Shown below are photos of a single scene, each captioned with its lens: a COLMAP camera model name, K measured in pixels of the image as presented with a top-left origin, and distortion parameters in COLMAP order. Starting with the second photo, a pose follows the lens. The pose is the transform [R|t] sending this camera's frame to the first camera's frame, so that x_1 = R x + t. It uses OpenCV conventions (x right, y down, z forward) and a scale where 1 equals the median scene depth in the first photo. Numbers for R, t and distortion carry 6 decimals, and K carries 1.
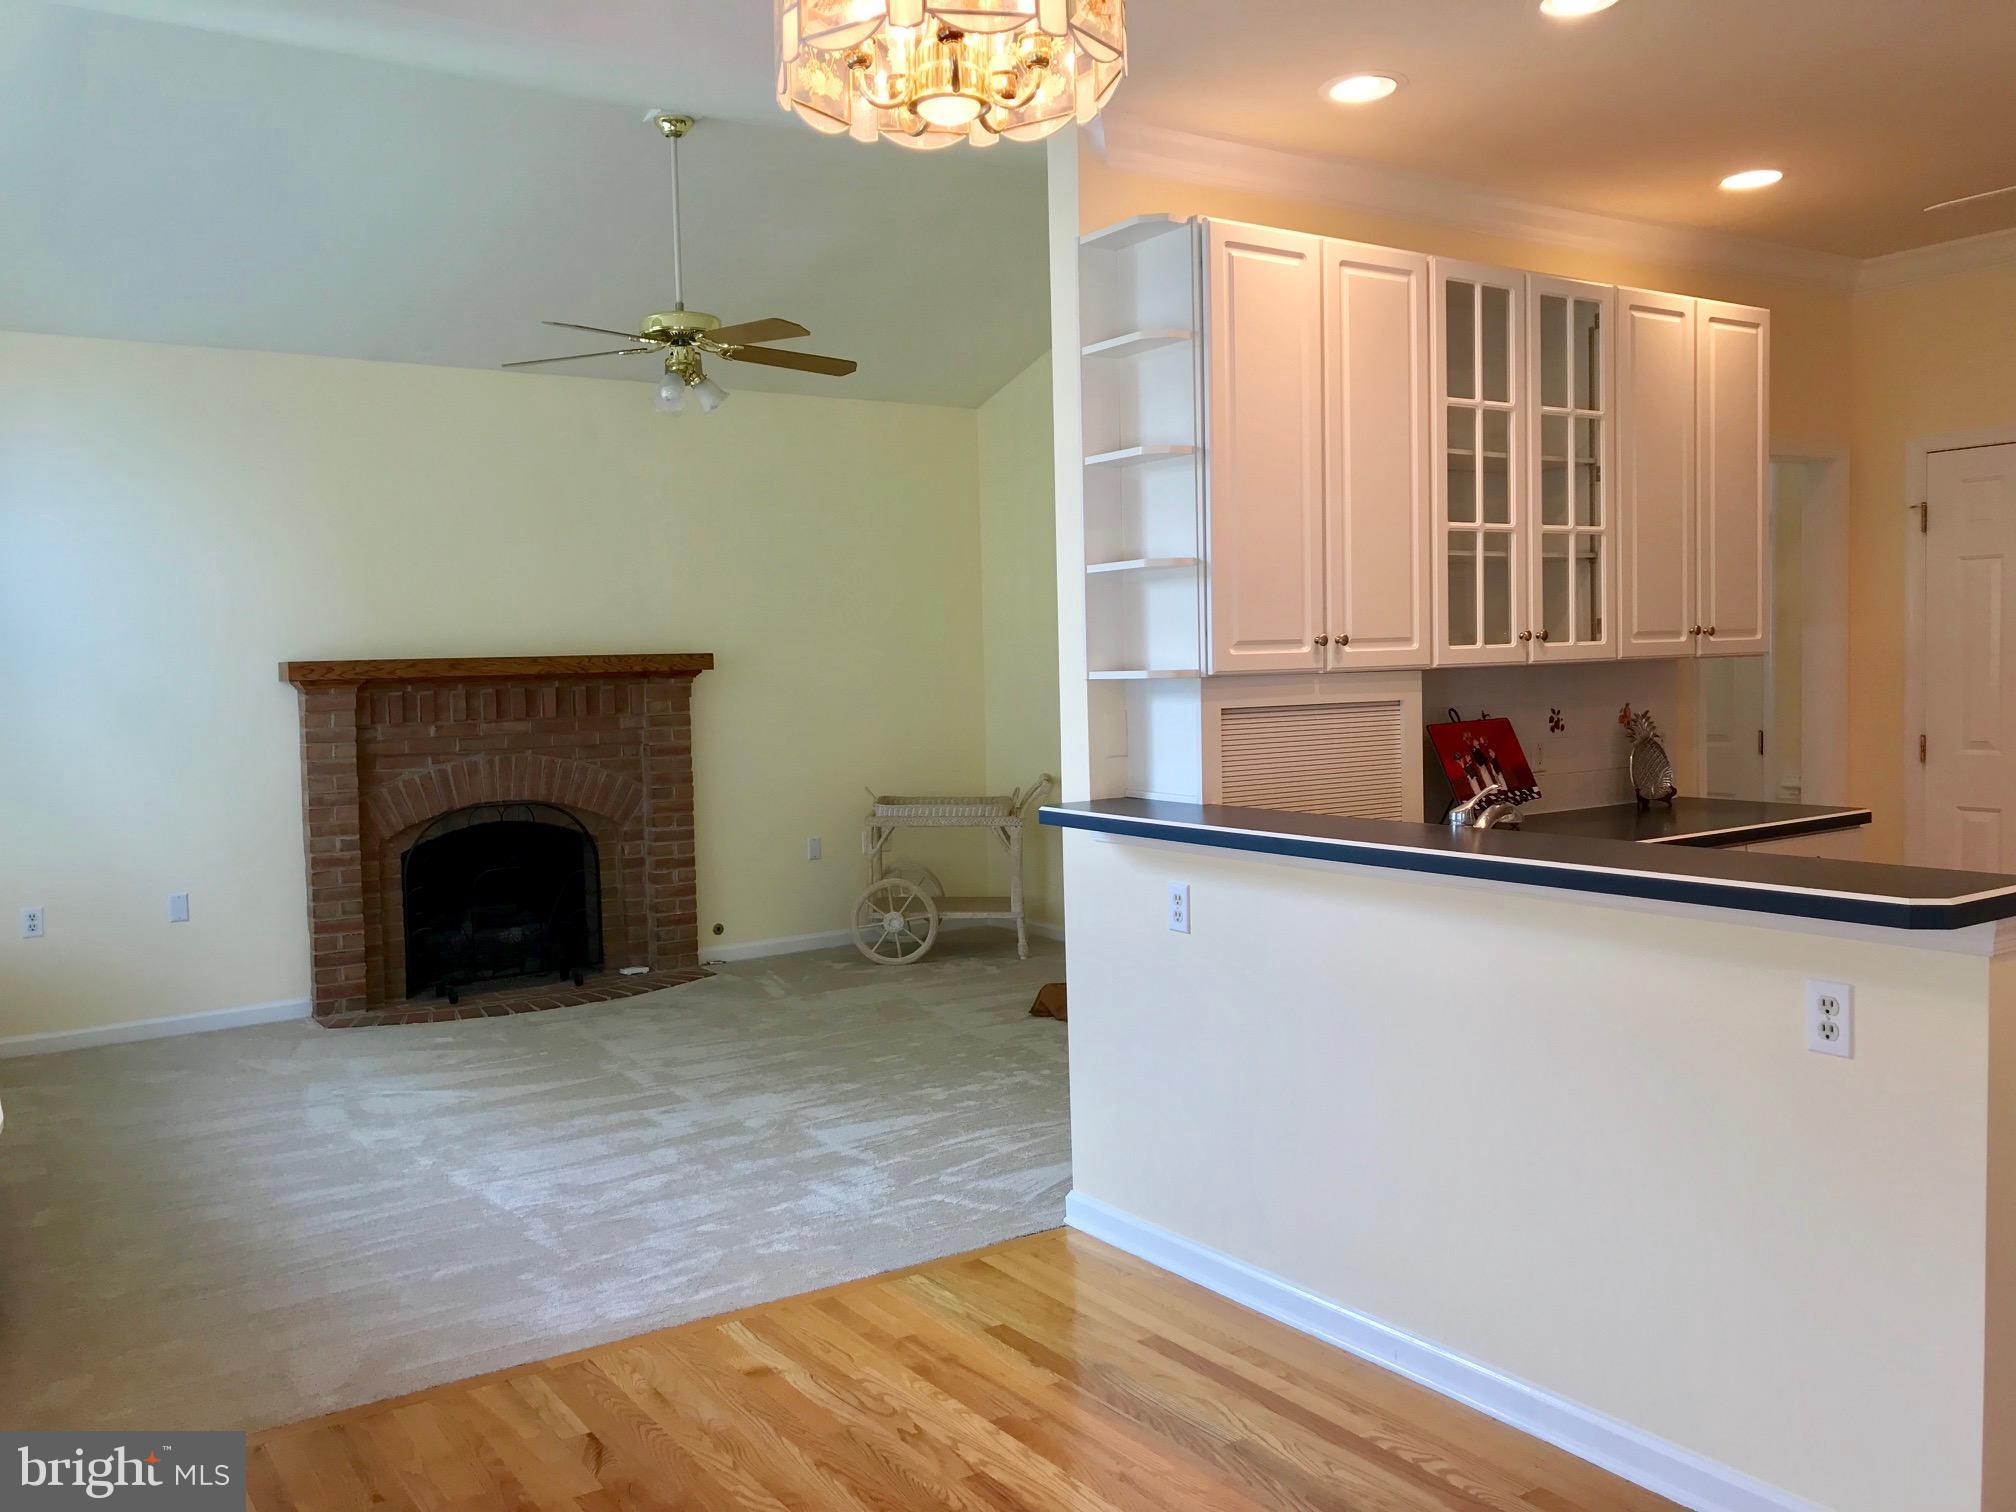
lens RADIAL K [[1656.0, 0, 993.1], [0, 1656.0, 747.9], [0, 0, 1]] dist [0.006084, 0.022703]
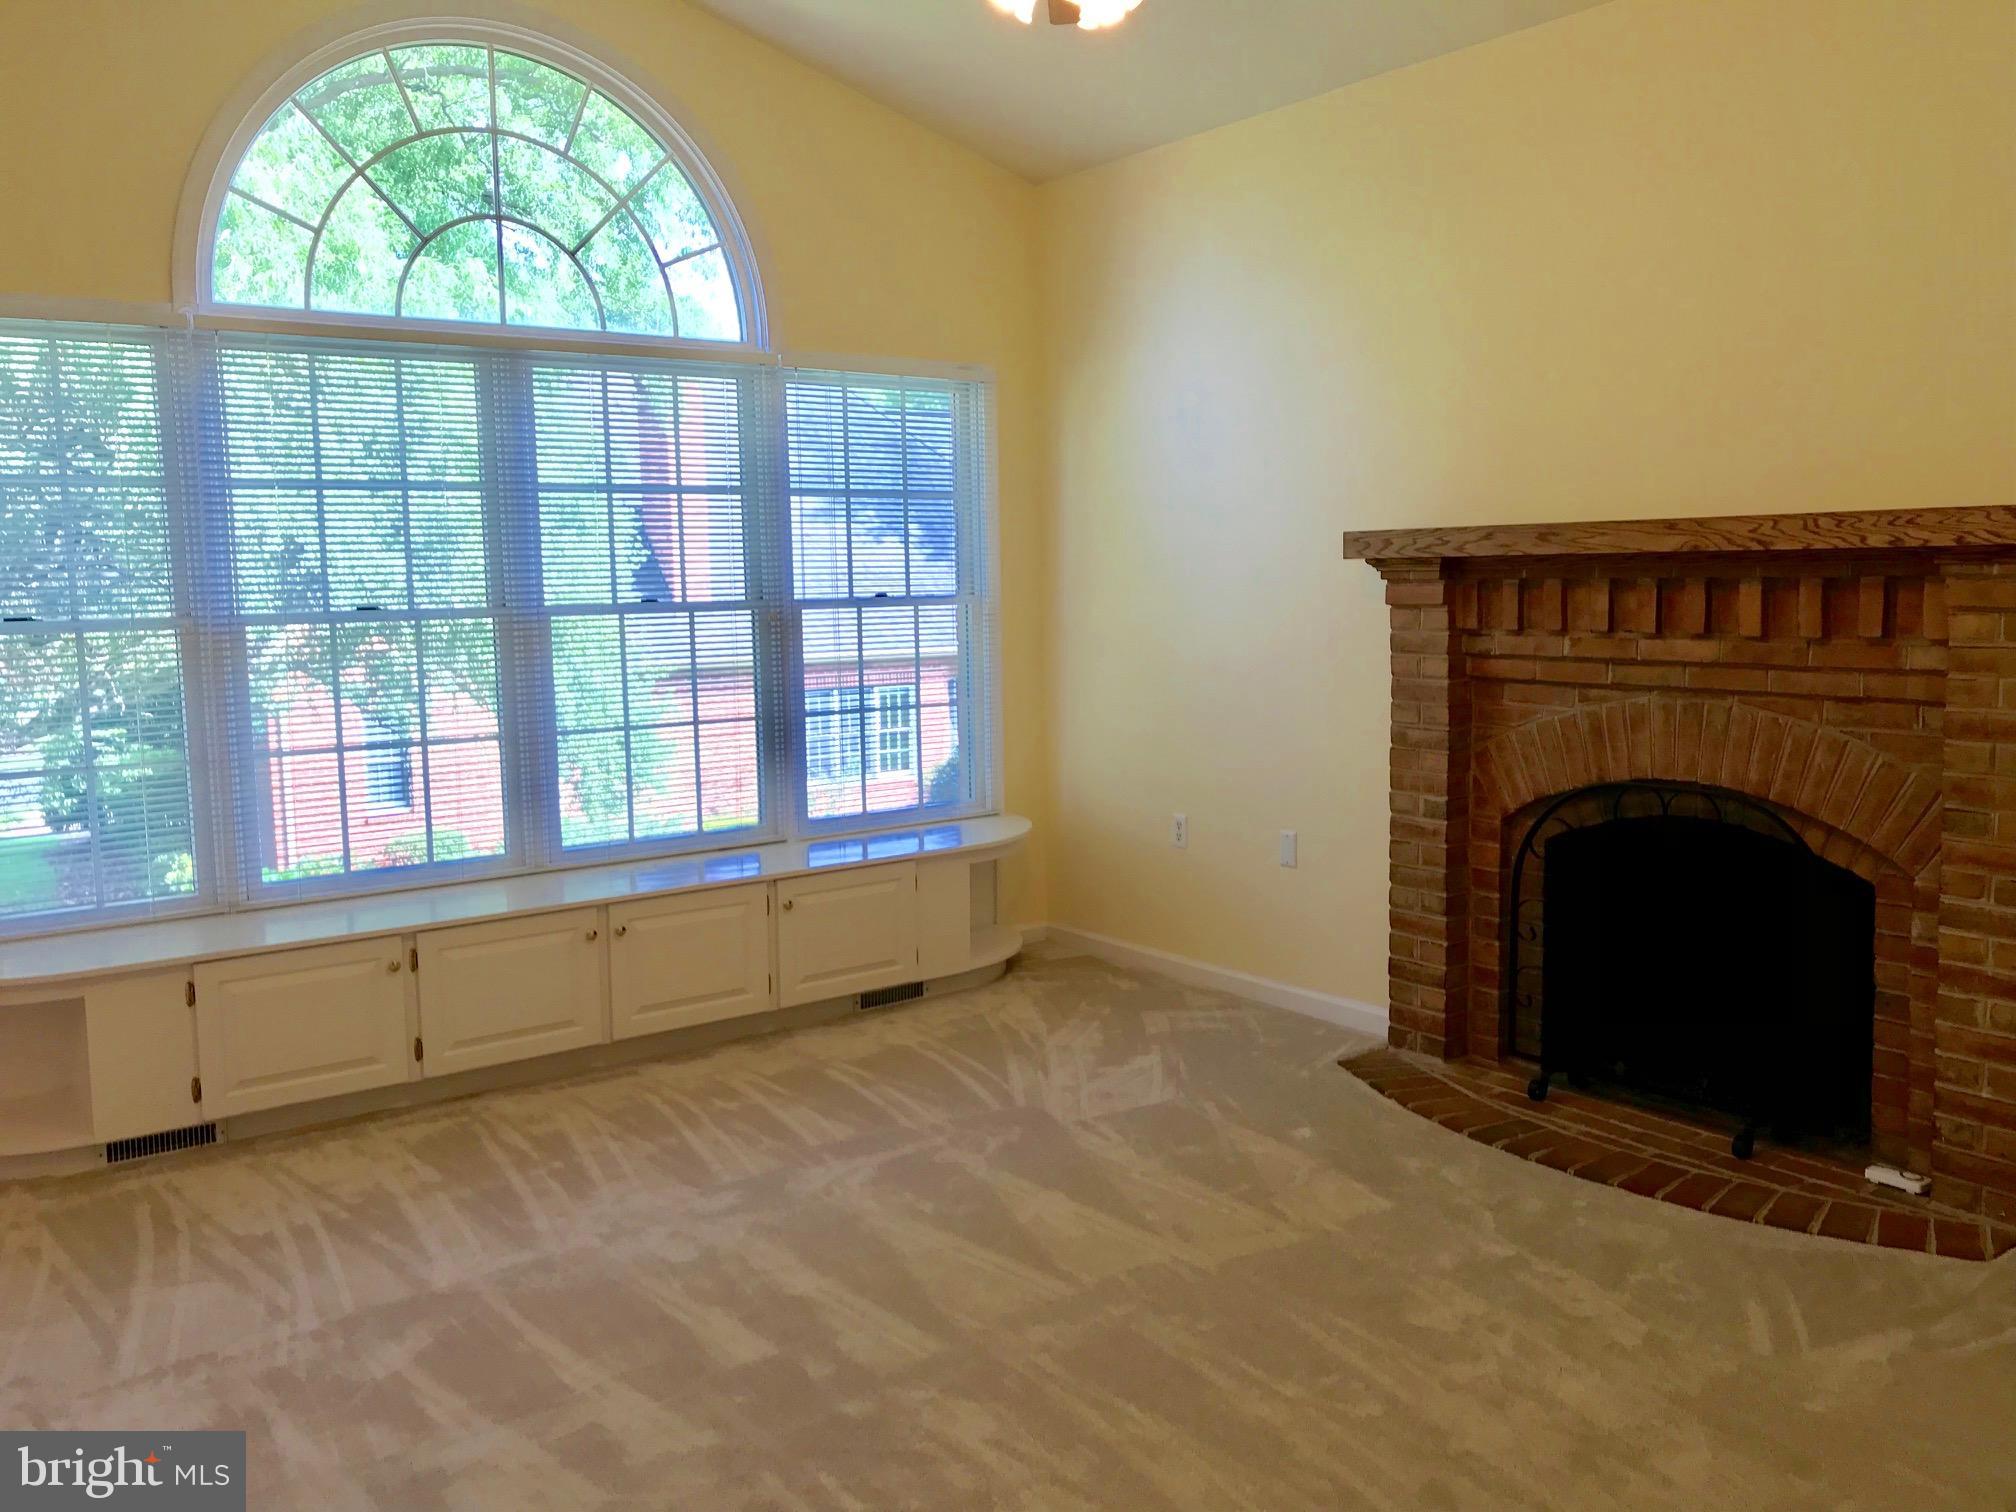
lens RADIAL K [[1656.0, 0, 997.9], [0, 1656.0, 756.7], [0, 0, 1]] dist [0.006084, 0.022703]
pose [[0.033590, 0.139221, -0.989691, 0.255875], [-0.035796, 0.989782, 0.138019, -0.047246], [0.998794, 0.030791, 0.038231, 0.802016]]
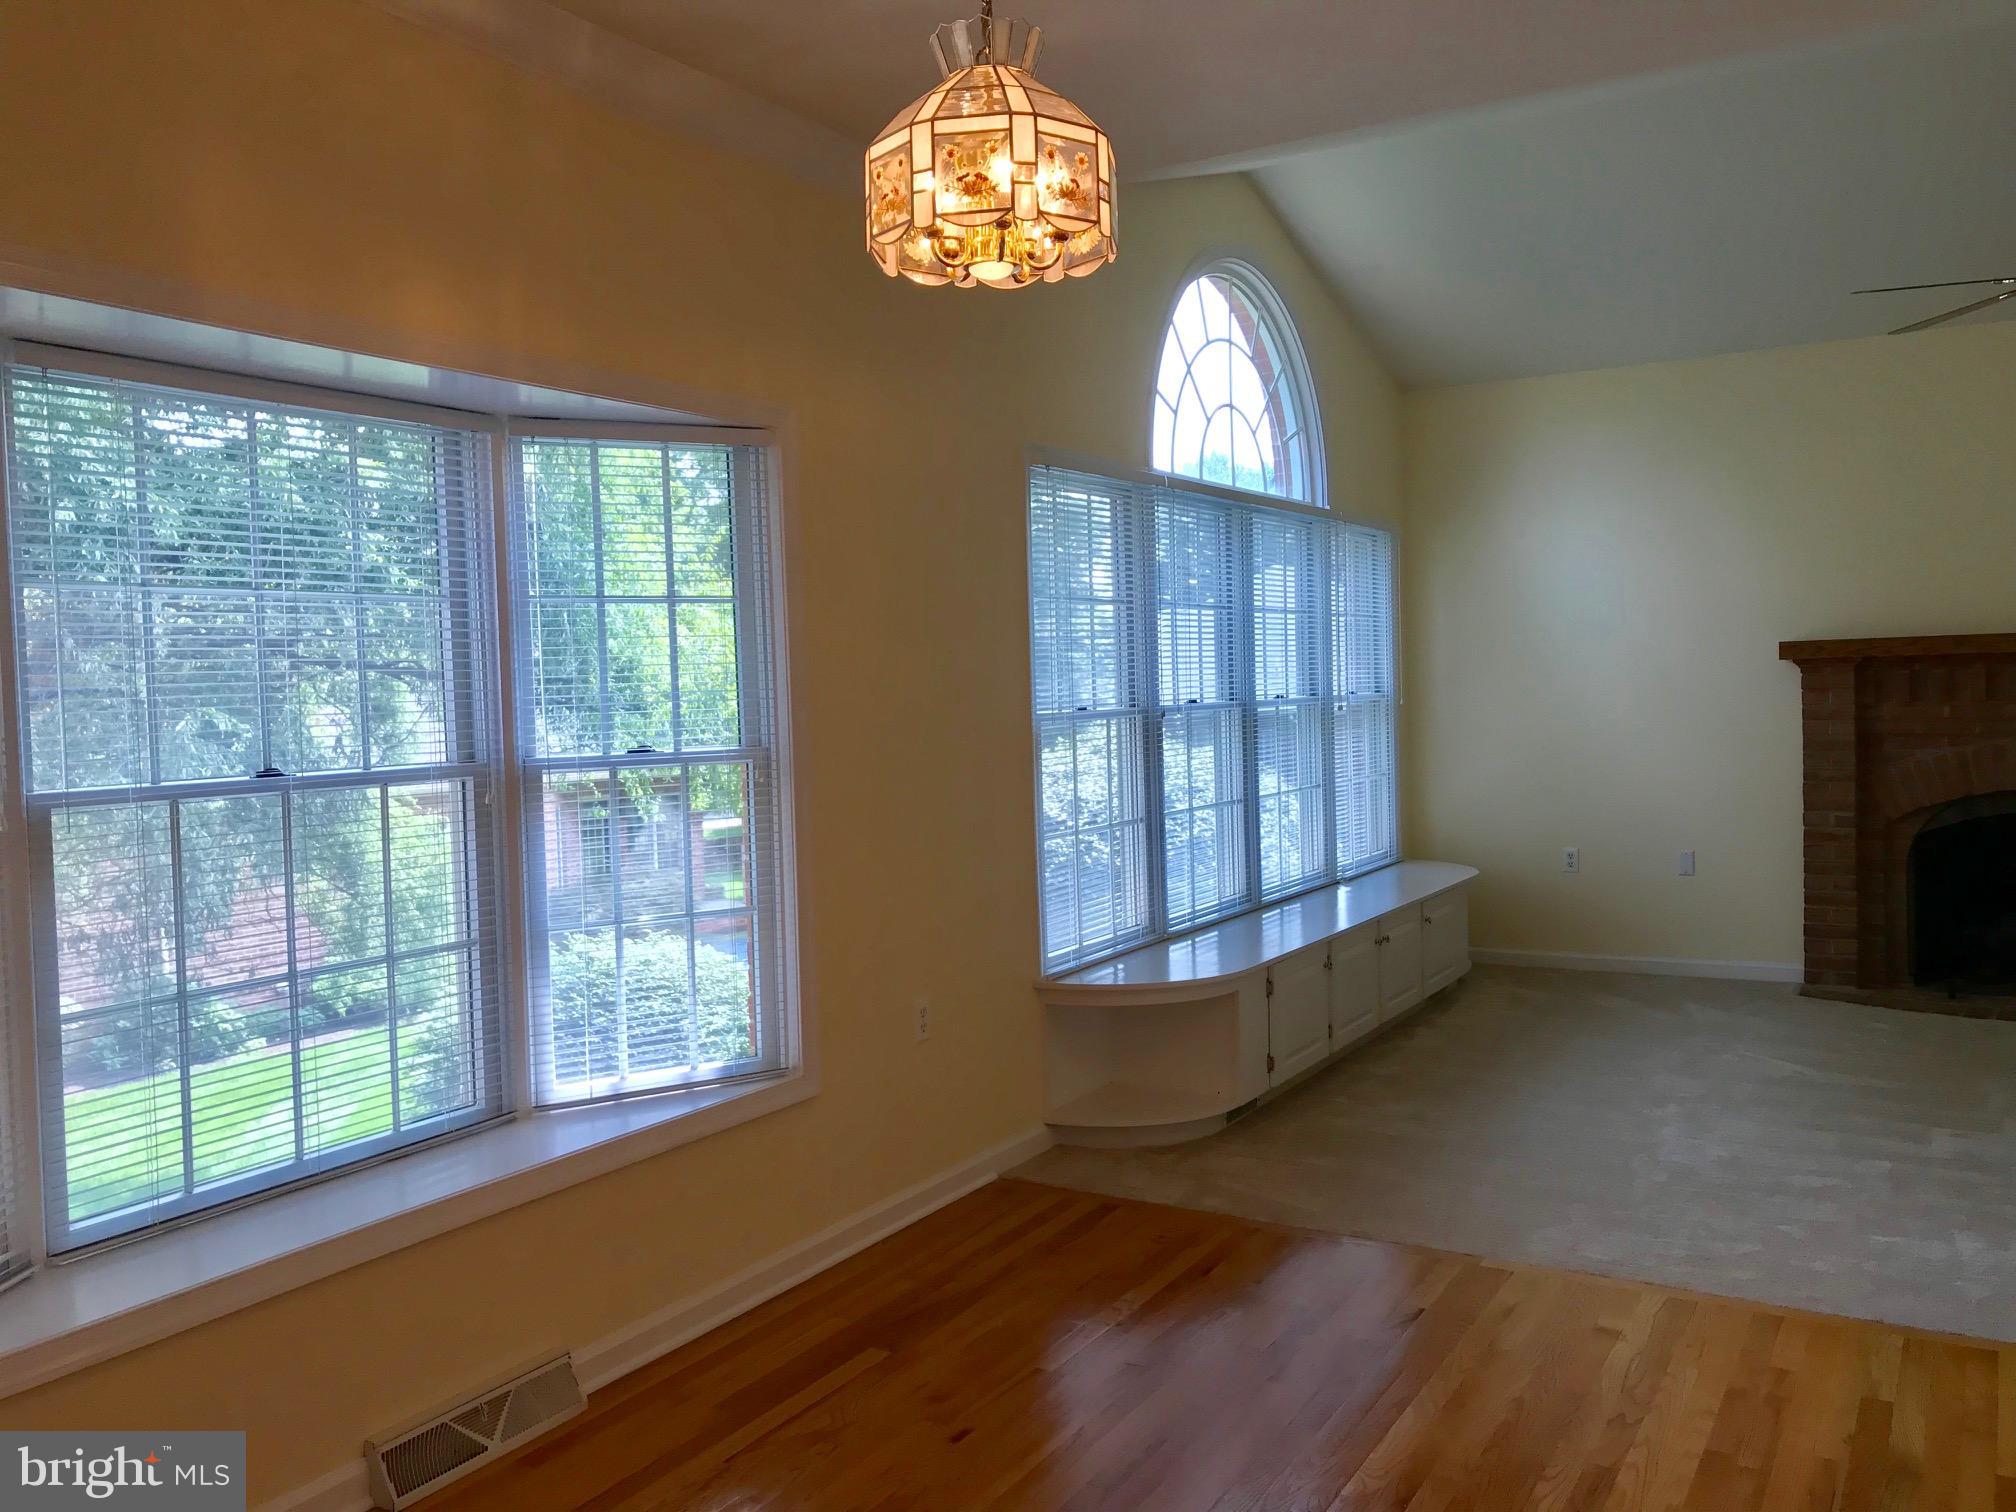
lens RADIAL K [[1656.0, 0, 1006.7], [0, 1656.0, 755.0], [0, 0, 1]] dist [0.006084, 0.022703]
pose [[0.421138, 0.050464, -0.905592, 0.313822], [-0.030231, 0.998677, 0.041593, -0.008860], [0.906493, 0.009861, 0.422107, 0.107496]]
